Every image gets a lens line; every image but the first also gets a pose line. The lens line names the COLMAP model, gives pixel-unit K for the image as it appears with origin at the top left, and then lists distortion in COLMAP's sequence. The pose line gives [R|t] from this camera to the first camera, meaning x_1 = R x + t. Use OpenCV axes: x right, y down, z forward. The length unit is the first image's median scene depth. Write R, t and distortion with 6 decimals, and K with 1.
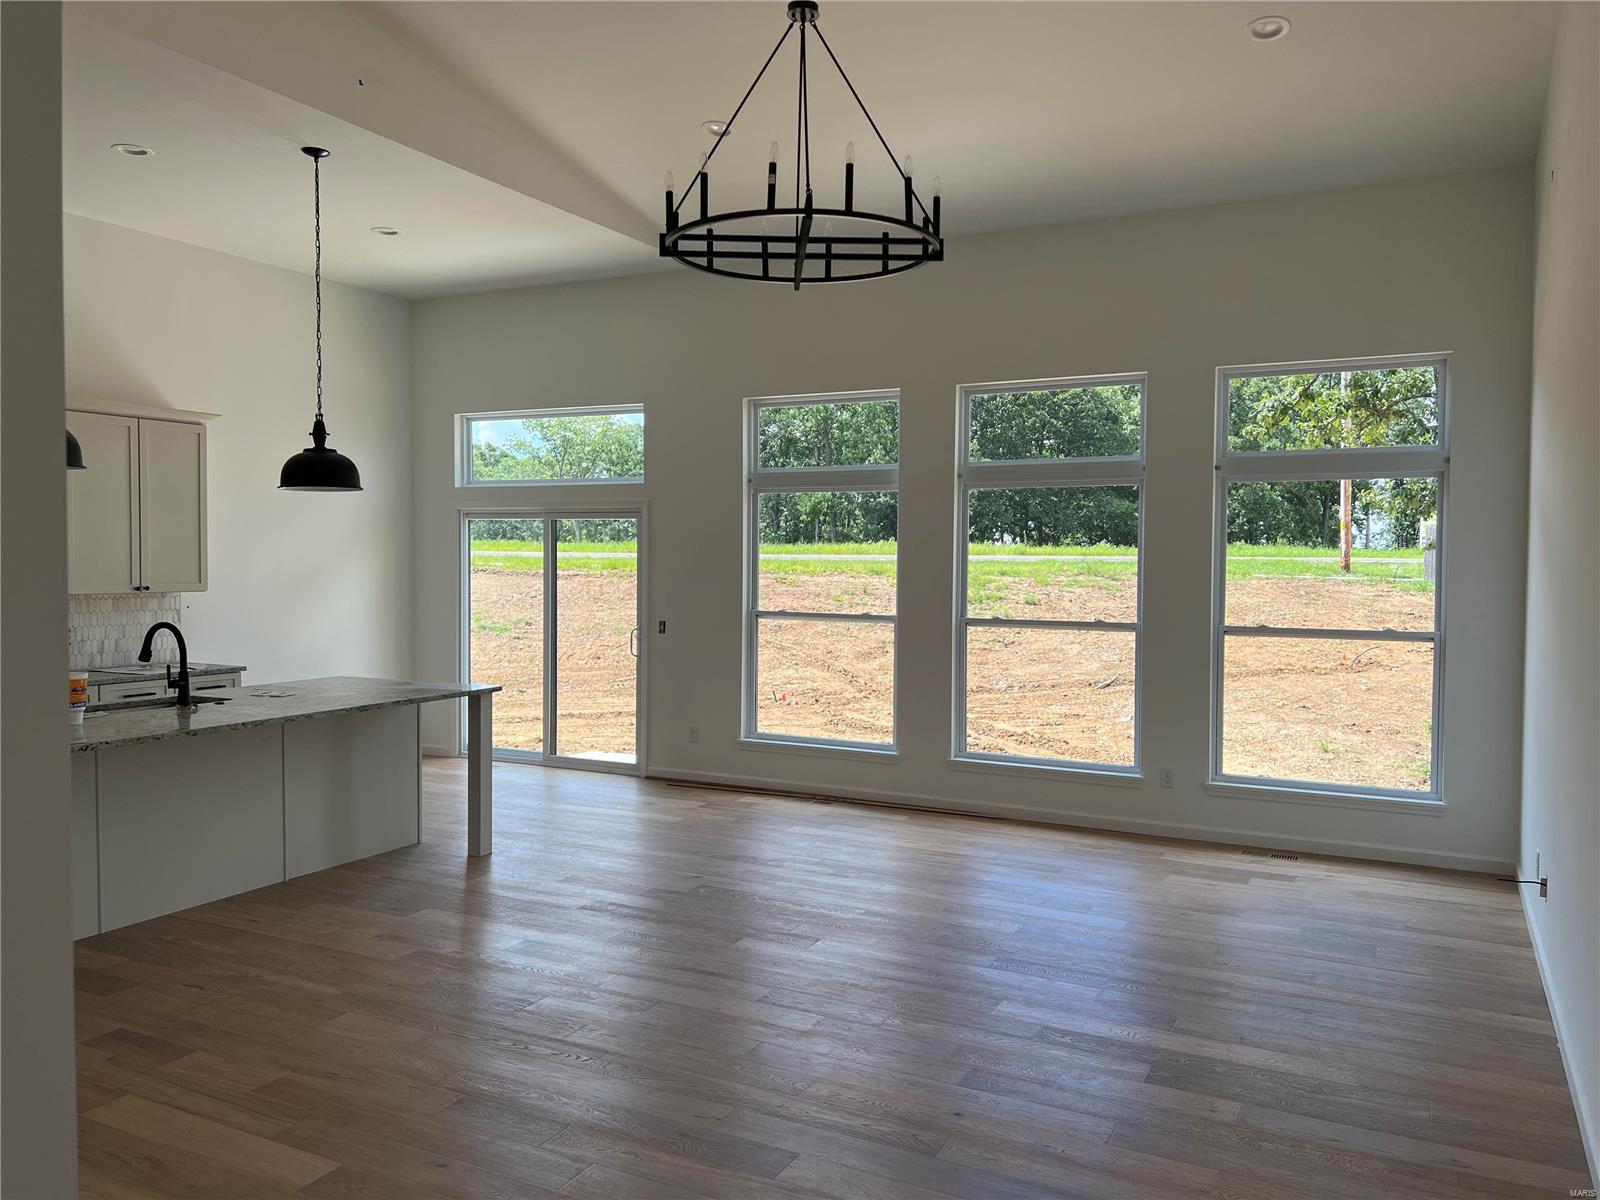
lens RADIAL K [[1198.7, 0, 800.7], [0, 1198.7, 603.1], [0, 0, 1]] dist [0.048406, -0.035444]
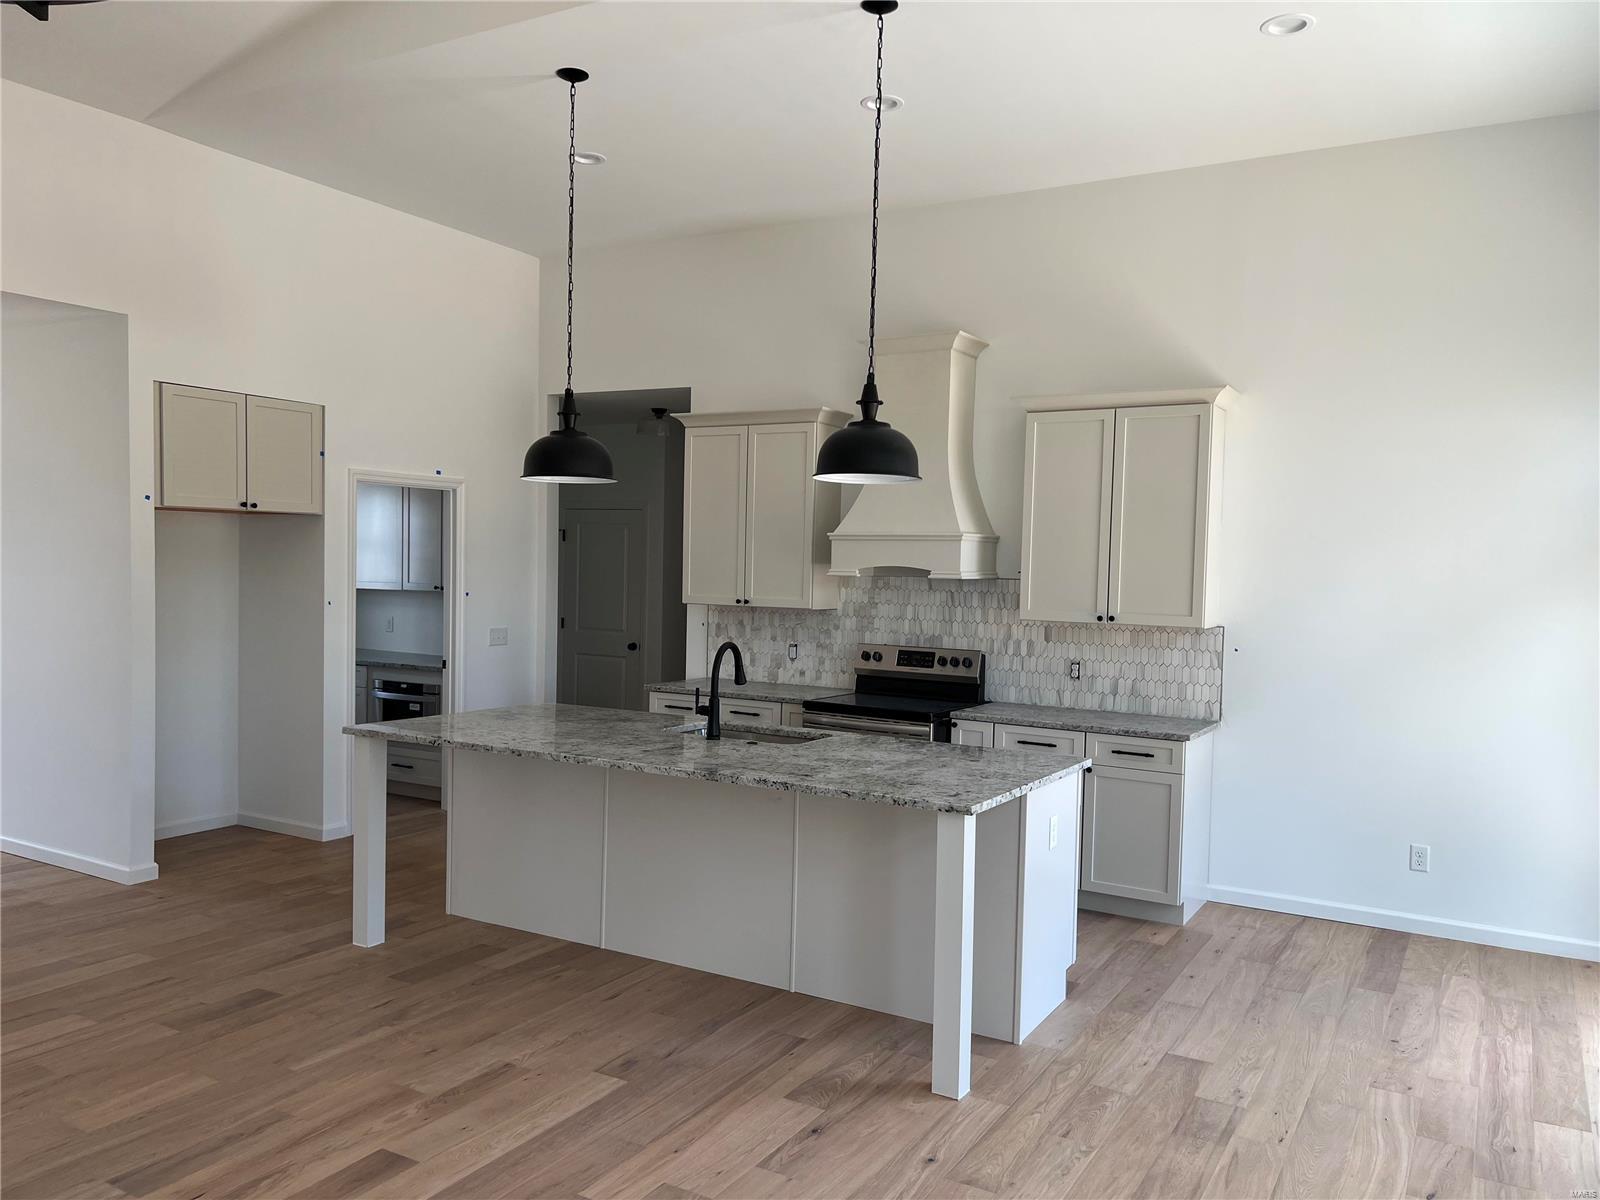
lens RADIAL K [[1198.7, 0, 801.4], [0, 1198.7, 608.2], [0, 0, 1]] dist [0.048406, -0.035444]
pose [[-0.043013, 0.029882, -0.998628, 0.322991], [-0.065276, 0.997333, 0.032654, -0.038138], [0.996940, 0.066591, -0.040947, 0.990145]]
